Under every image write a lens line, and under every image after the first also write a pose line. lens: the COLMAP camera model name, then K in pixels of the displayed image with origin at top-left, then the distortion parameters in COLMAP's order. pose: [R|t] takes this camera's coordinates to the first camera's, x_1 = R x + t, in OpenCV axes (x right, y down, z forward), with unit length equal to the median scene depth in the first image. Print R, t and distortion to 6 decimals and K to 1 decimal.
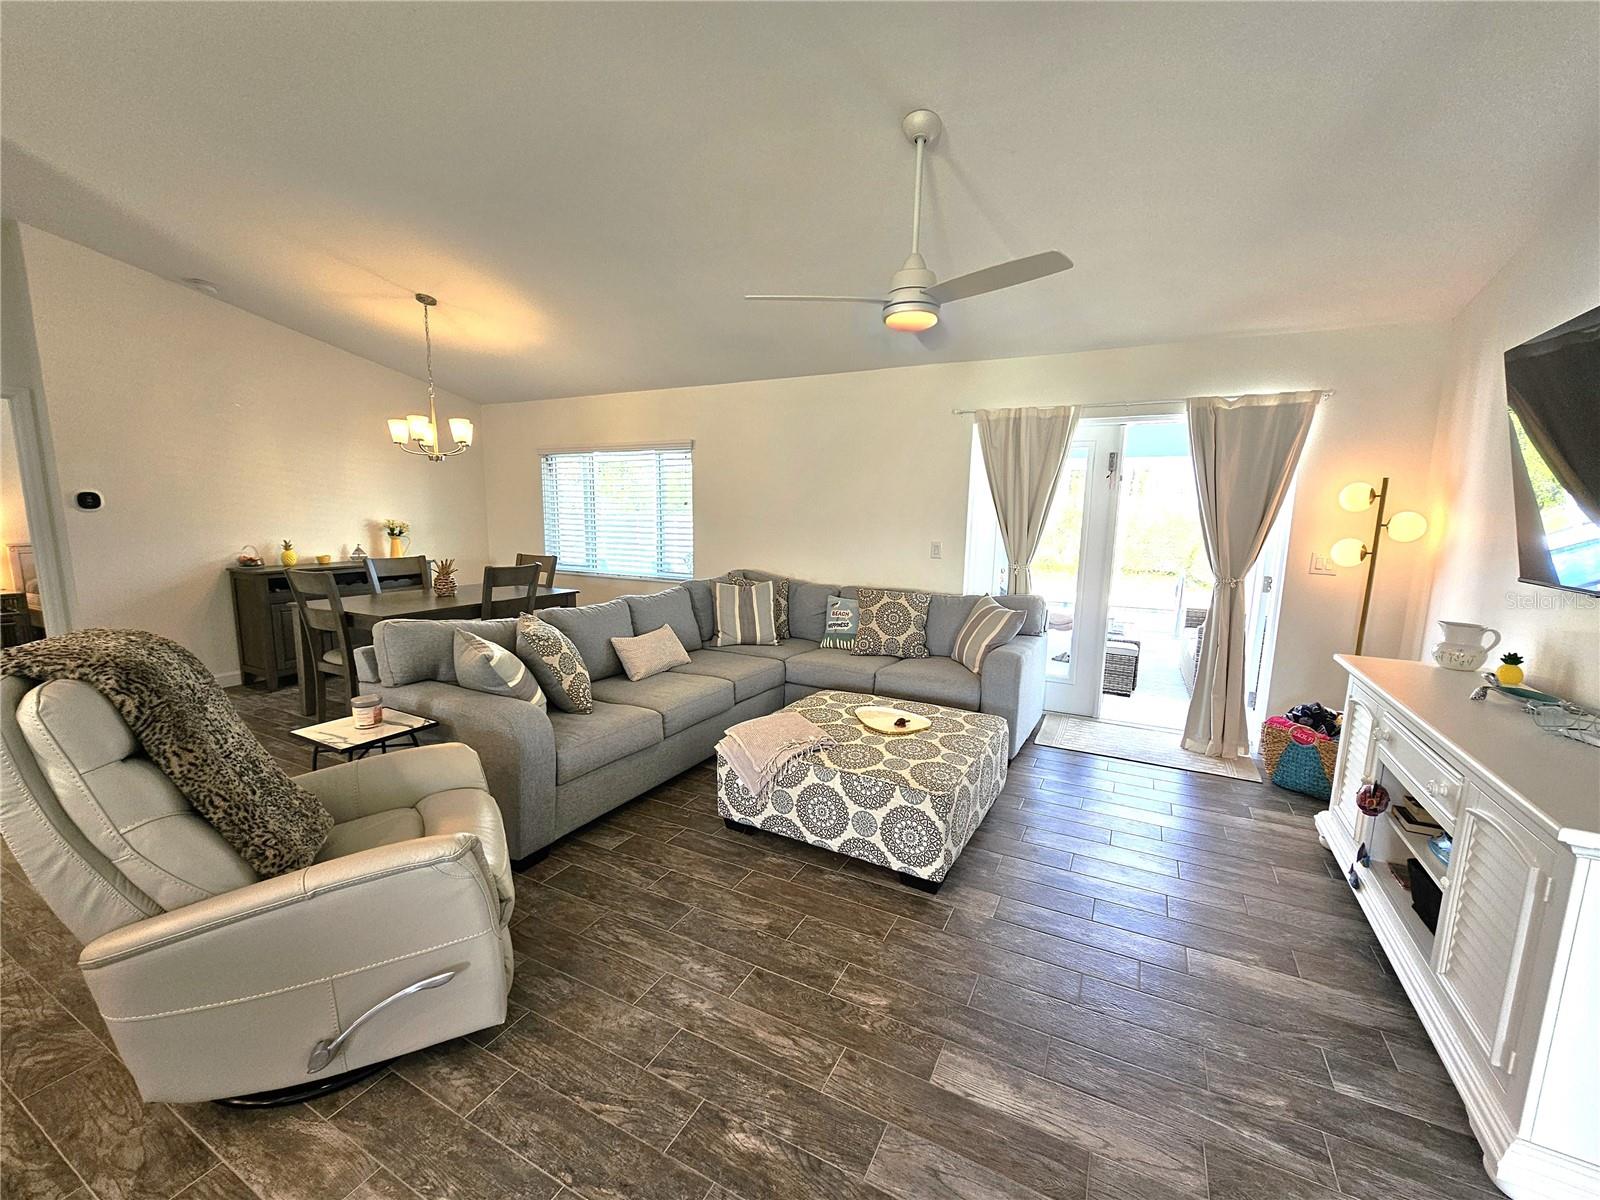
lens RADIAL K [[656.2, 0, 795.8], [0, 656.2, 610.2], [0, 0, 1]] dist [-0.002469, 0.000070]
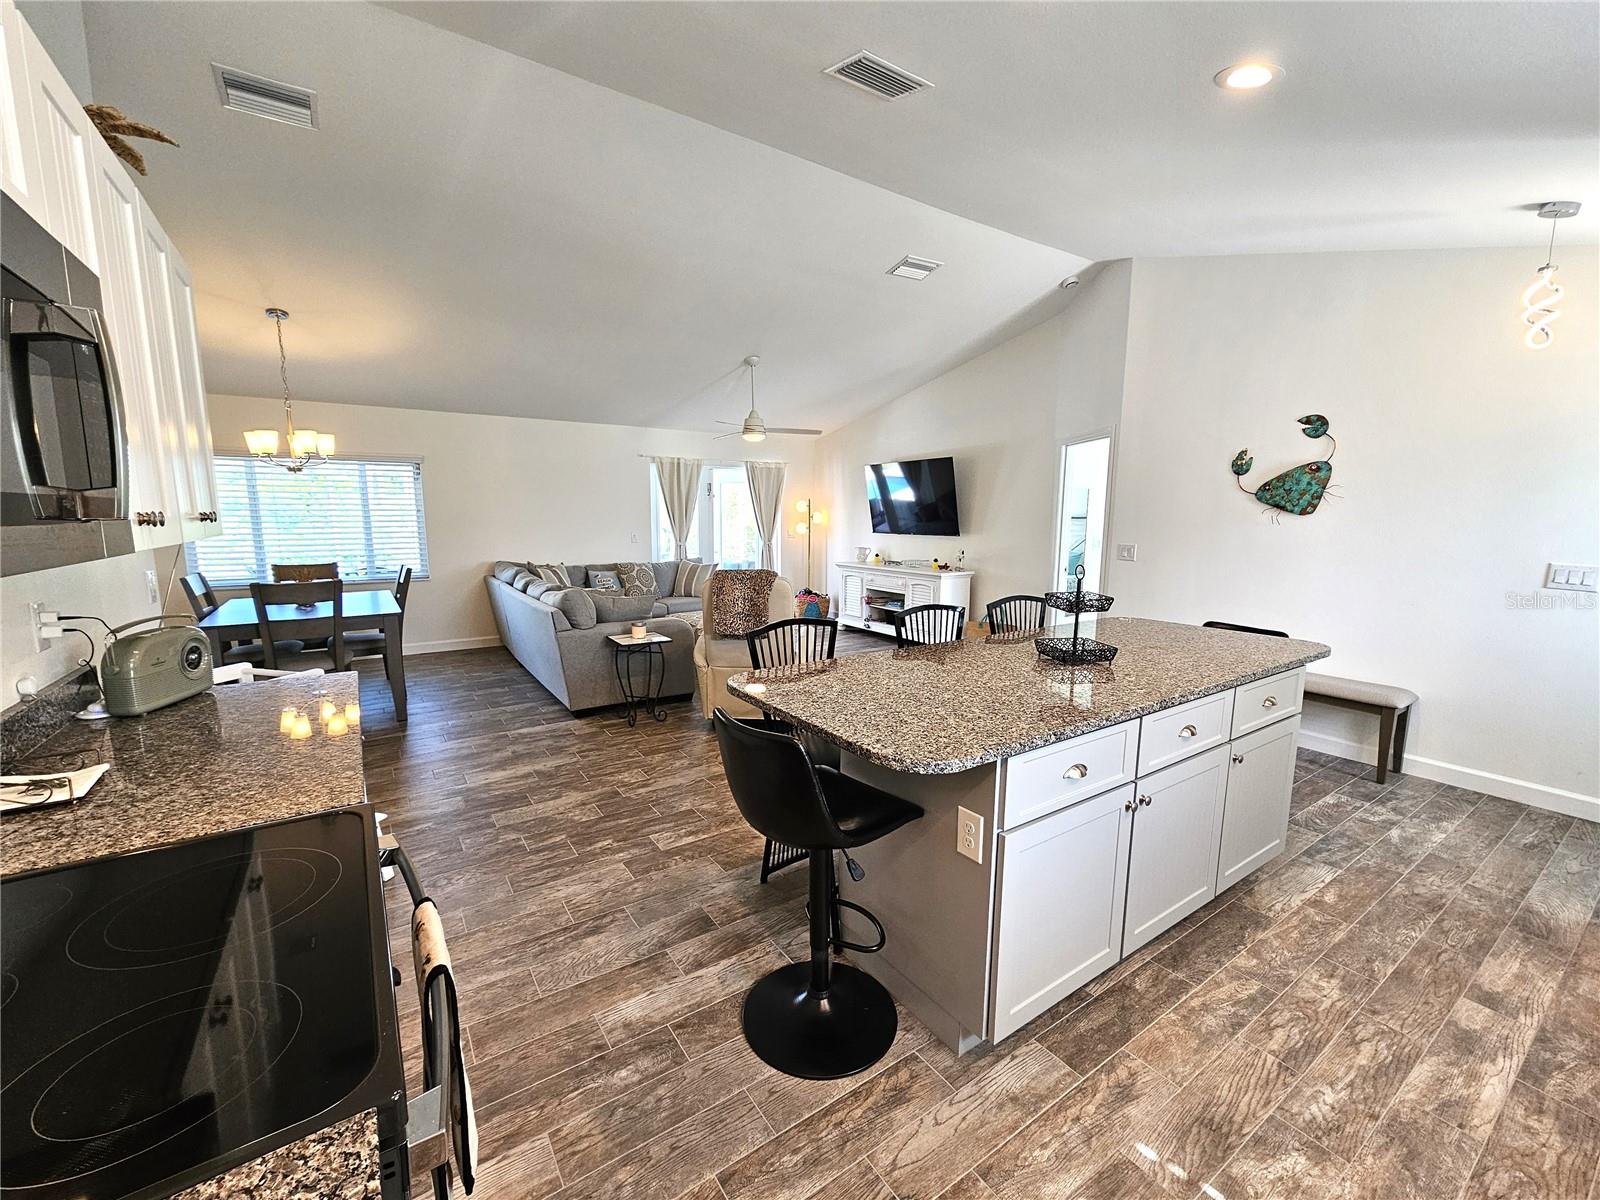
lens RADIAL K [[656.2, 0, 795.8], [0, 656.2, 610.2], [0, 0, 1]] dist [-0.002469, 0.000070]
pose [[0.470319, -0.143785, 0.870704, -1.055893], [0.138699, 0.986419, 0.087974, -0.002137], [-0.871529, 0.079390, 0.483874, -0.131777]]
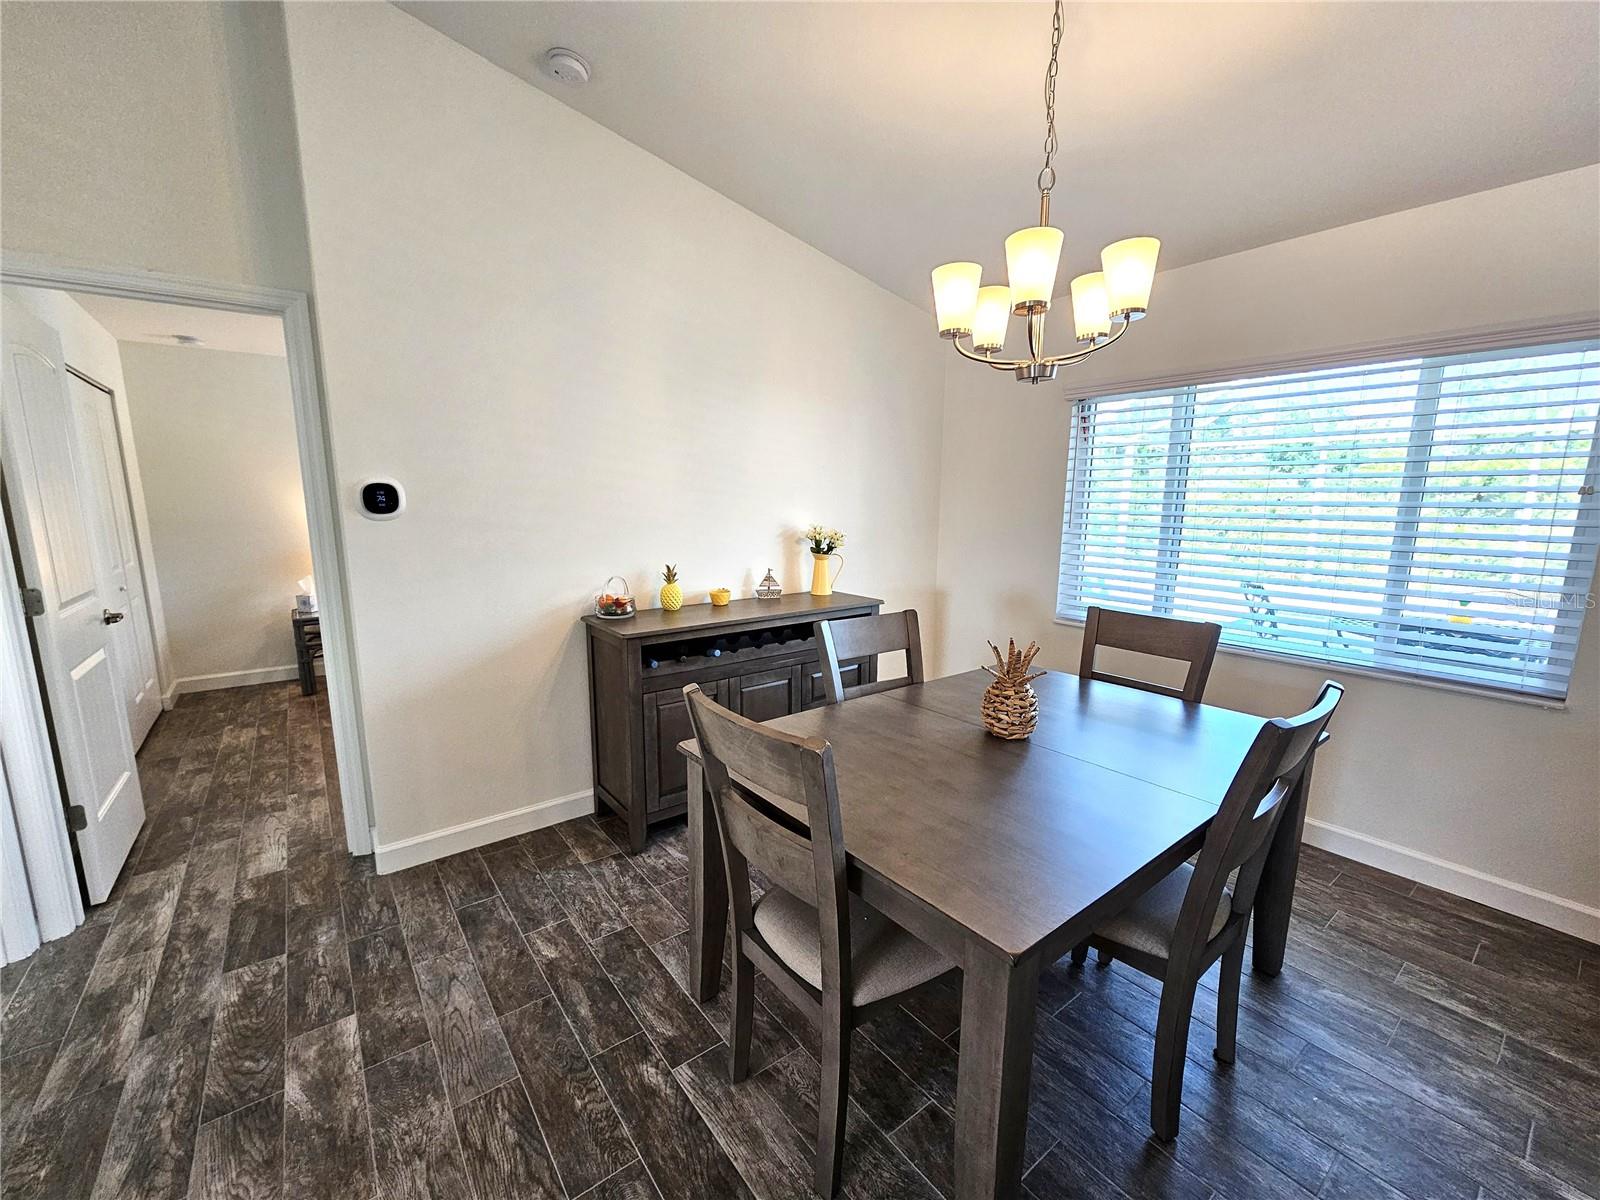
lens RADIAL K [[656.2, 0, 795.8], [0, 656.2, 610.2], [0, 0, 1]] dist [-0.002469, 0.000070]
pose [[0.908346, 0.061576, -0.413662, -0.490382], [-0.054110, 0.998092, 0.029753, -0.099848], [0.414704, -0.004642, 0.909944, 0.588735]]
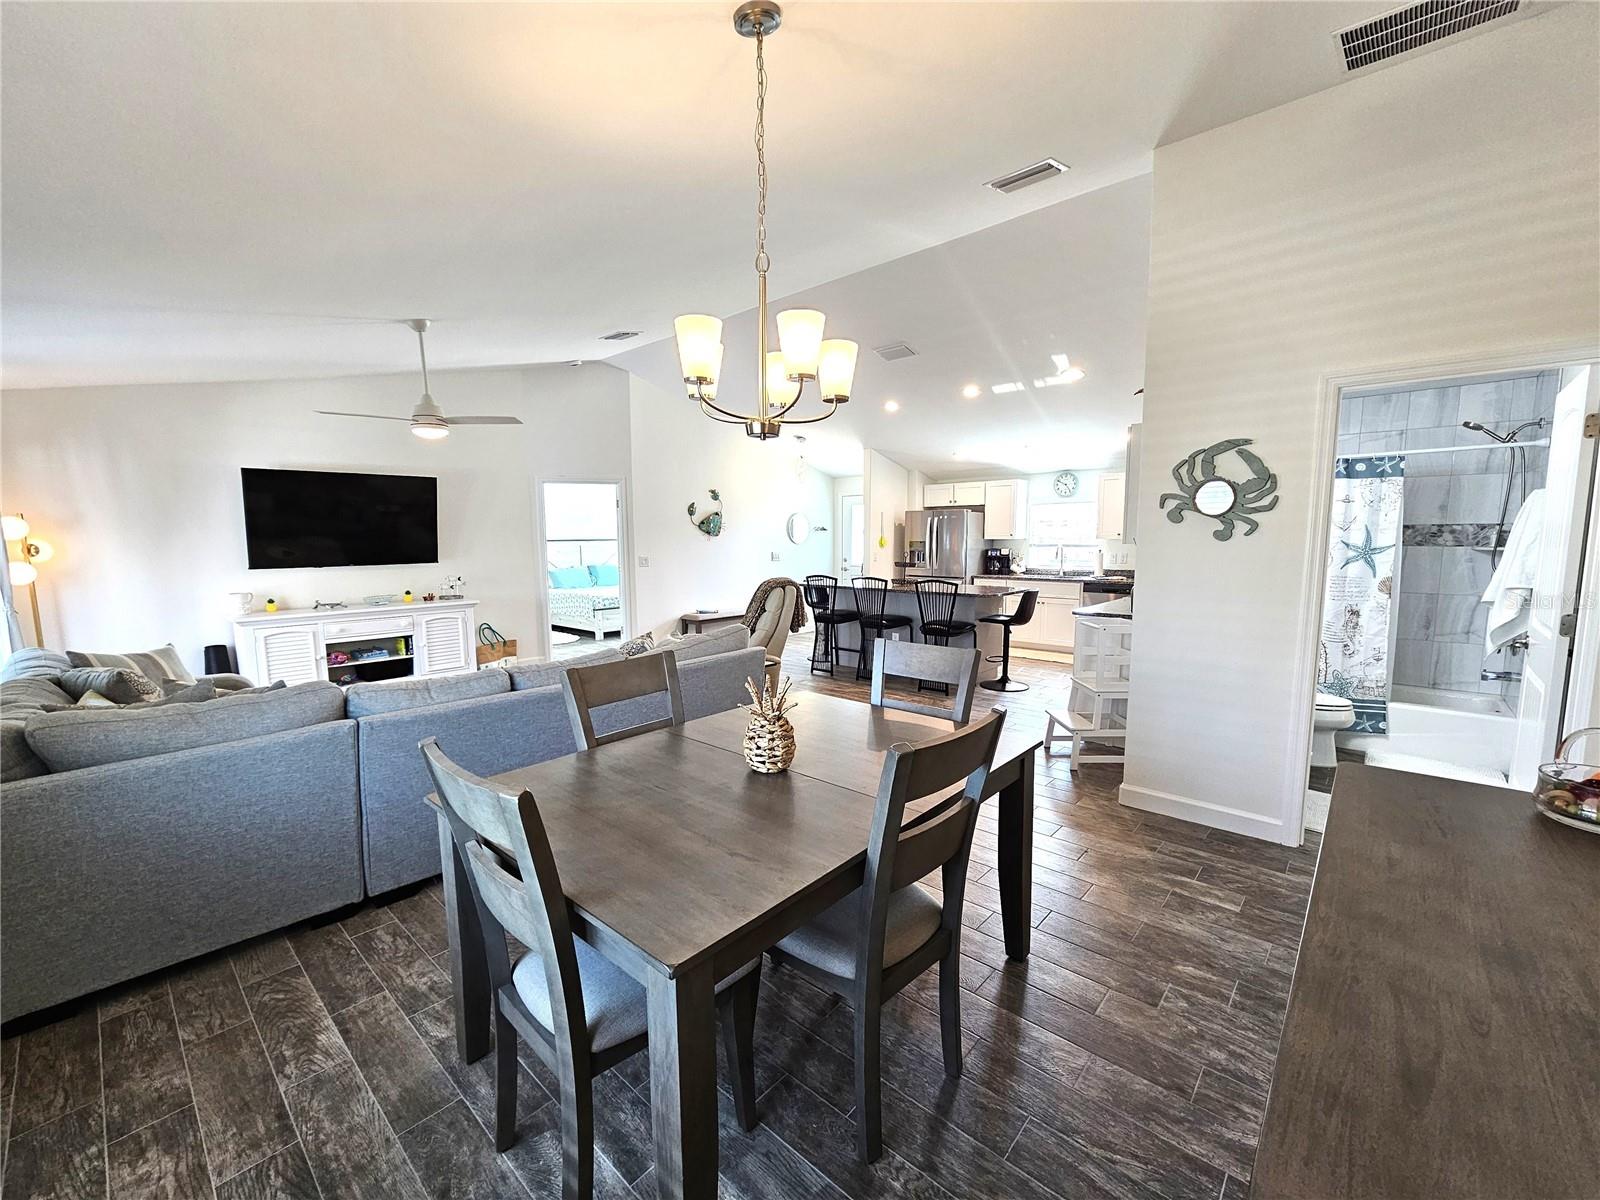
lens RADIAL K [[656.2, 0, 795.8], [0, 656.2, 610.2], [0, 0, 1]] dist [-0.002469, 0.000070]
pose [[-0.969668, -0.036463, 0.241692, -0.640515], [0.028915, 0.964755, 0.261558, -0.223155], [-0.242710, 0.260613, -0.934437, 1.348294]]
